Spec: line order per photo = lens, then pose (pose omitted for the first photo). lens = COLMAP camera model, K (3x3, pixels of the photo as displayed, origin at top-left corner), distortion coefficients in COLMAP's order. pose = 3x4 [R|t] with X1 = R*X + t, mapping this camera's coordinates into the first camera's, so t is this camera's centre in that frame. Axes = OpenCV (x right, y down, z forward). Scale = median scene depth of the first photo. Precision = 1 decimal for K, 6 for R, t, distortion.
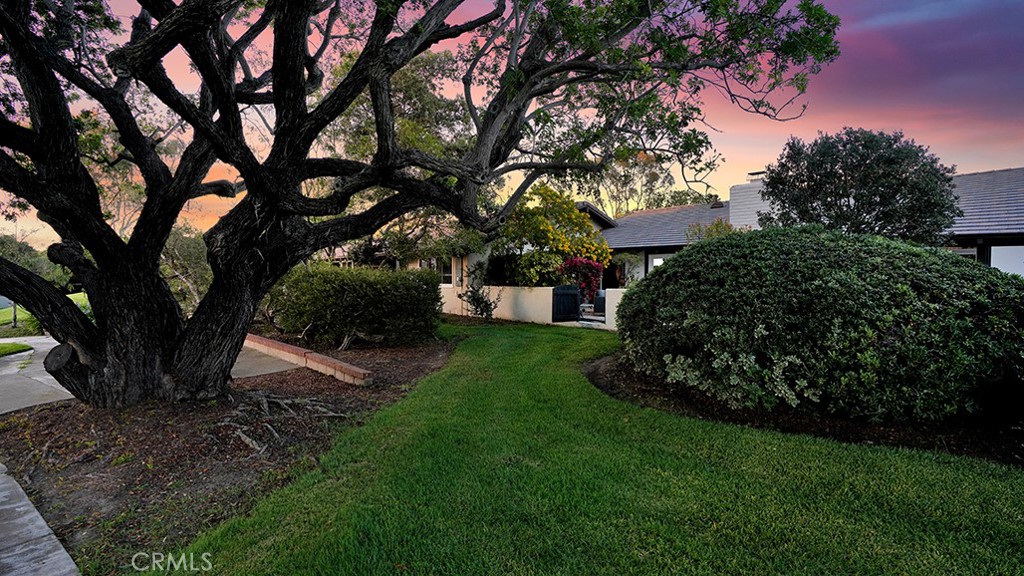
lens RADIAL K [[470.2, 0, 509.7], [0, 470.2, 284.6], [0, 0, 1]] dist [-0.046425, 0.001600]
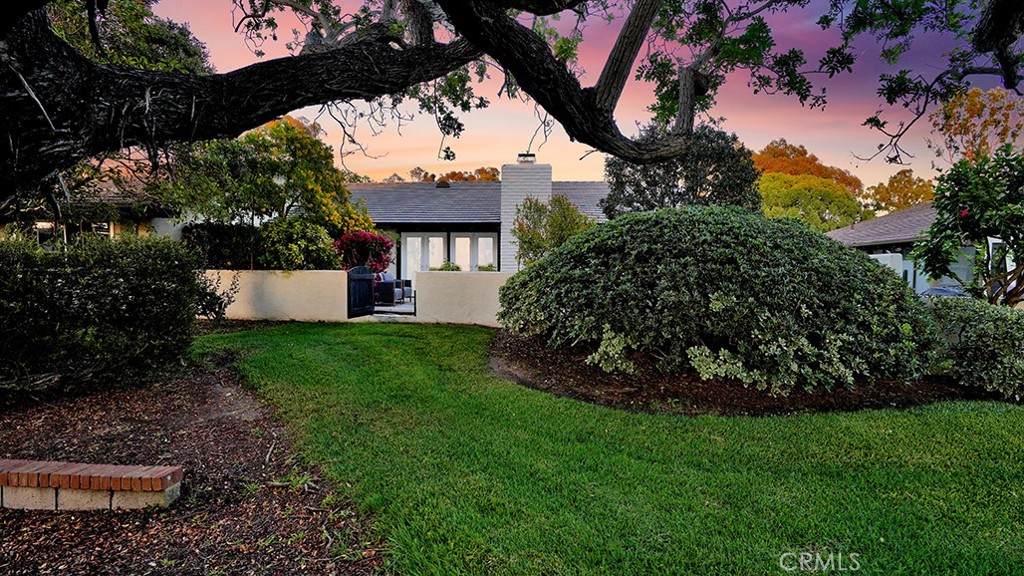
lens RADIAL K [[470.2, 0, 512.4], [0, 470.2, 288.8], [0, 0, 1]] dist [-0.046425, 0.001600]
pose [[0.709318, -0.037357, 0.703898, -0.223182], [0.006003, 0.998879, 0.046963, 0.002025], [-0.704863, -0.029086, 0.708747, 0.299332]]
